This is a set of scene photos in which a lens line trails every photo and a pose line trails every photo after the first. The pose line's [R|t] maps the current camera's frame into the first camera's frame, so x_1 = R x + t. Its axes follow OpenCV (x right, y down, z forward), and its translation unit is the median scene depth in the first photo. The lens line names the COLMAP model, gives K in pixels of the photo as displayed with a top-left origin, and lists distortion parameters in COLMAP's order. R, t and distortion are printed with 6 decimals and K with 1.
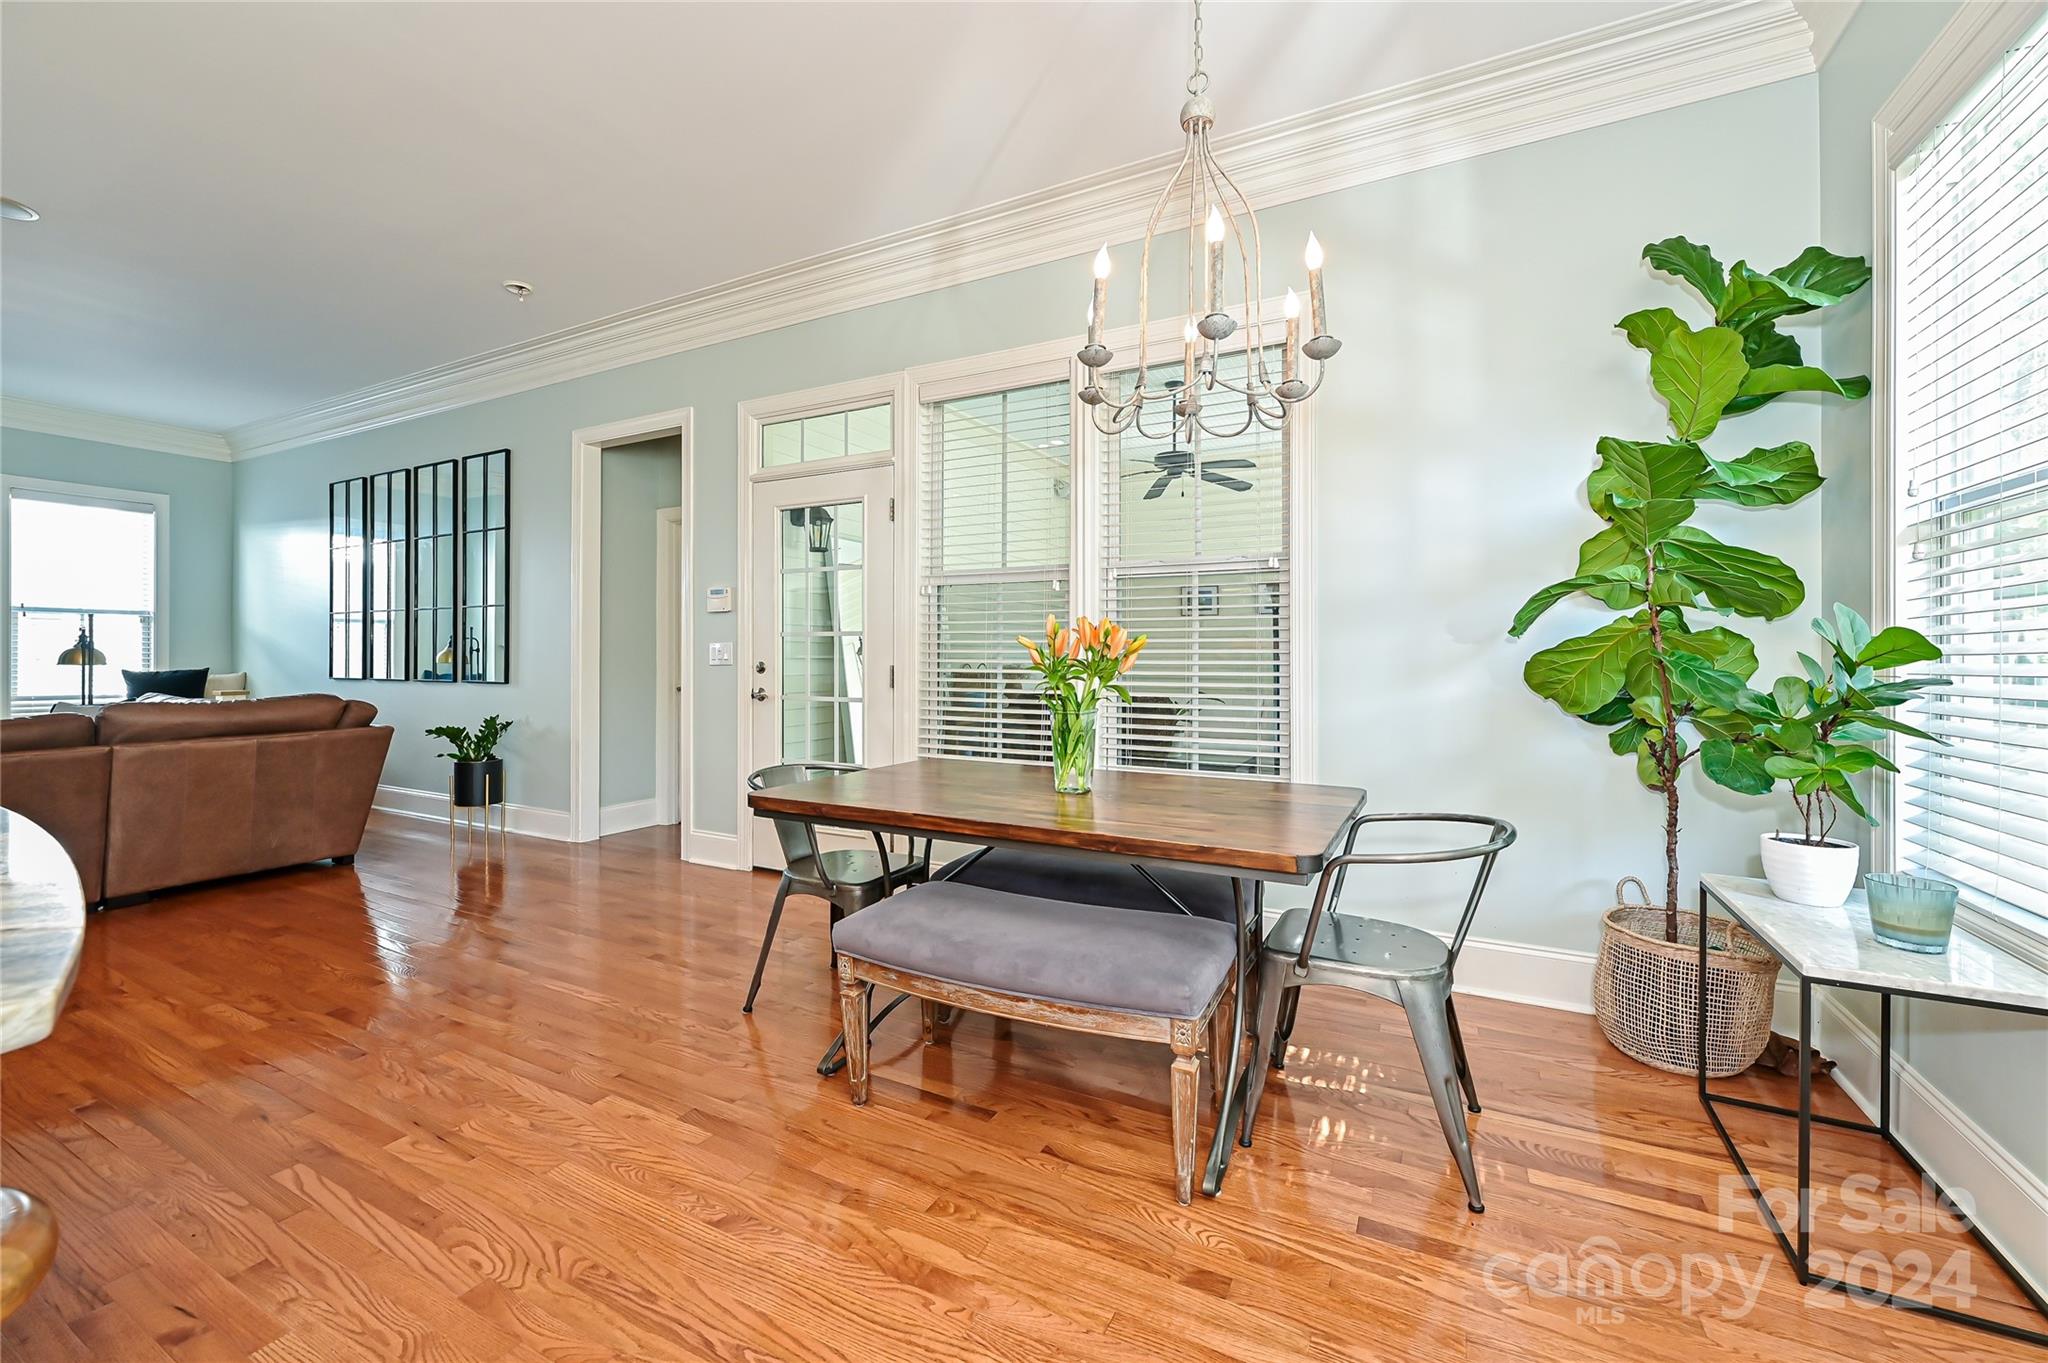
lens RADIAL K [[821.9, 0, 1025.5], [0, 821.9, 662.2], [0, 0, 1]] dist [-0.003524, -0.000088]
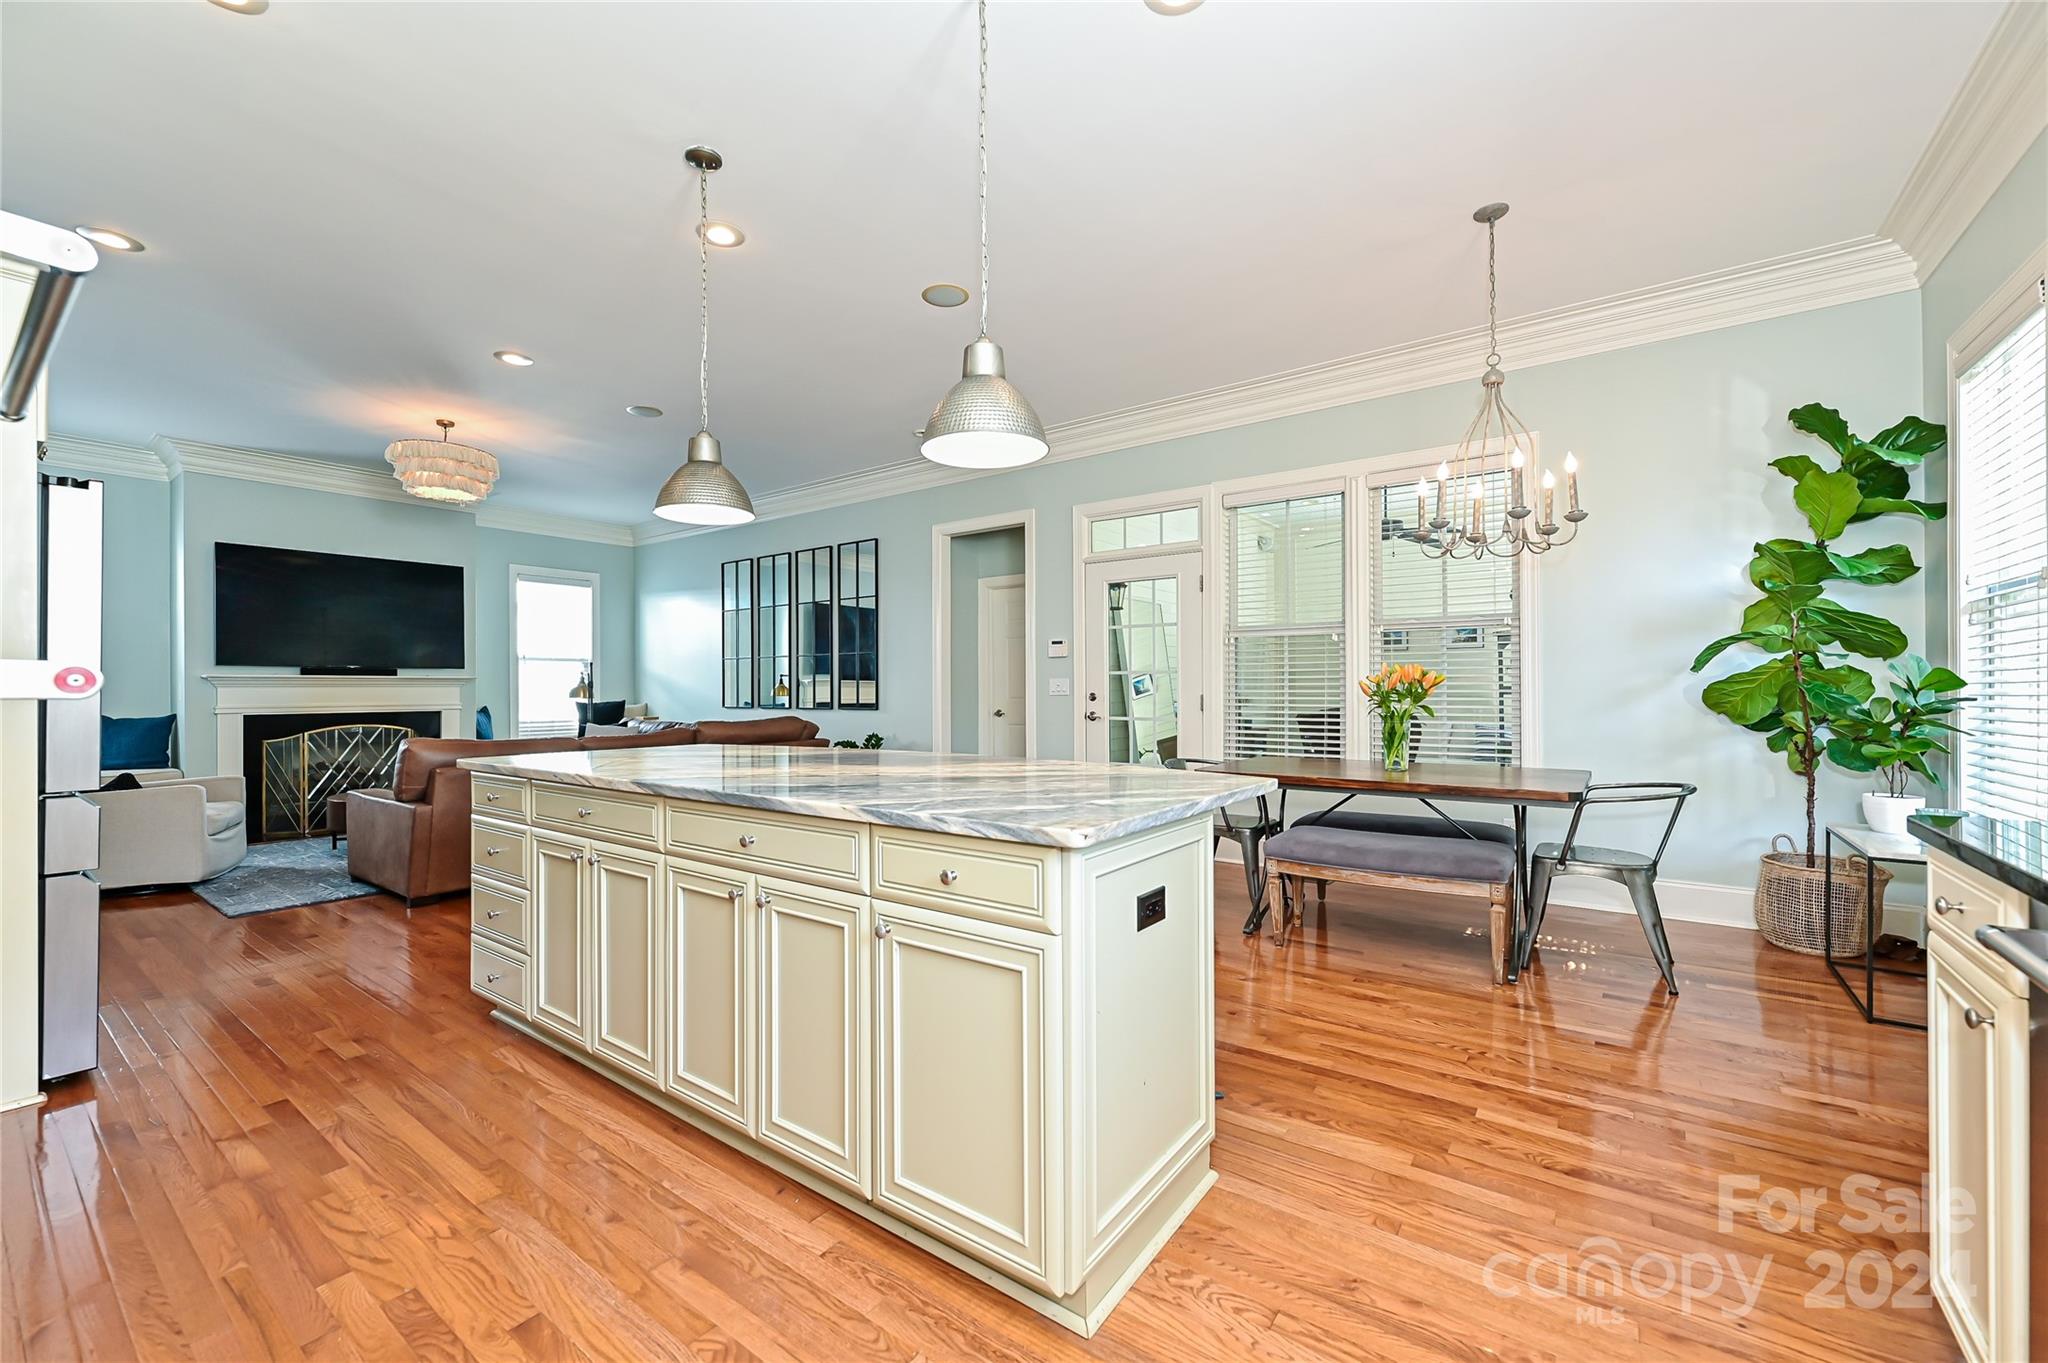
lens RADIAL K [[821.9, 0, 1019.7], [0, 821.9, 694.0], [0, 0, 1]] dist [-0.003524, -0.000088]
pose [[0.988756, -0.005934, -0.149423, -0.430509], [0.006227, 0.999980, 0.001488, -0.001665], [0.149411, -0.002402, 0.988772, -0.715776]]
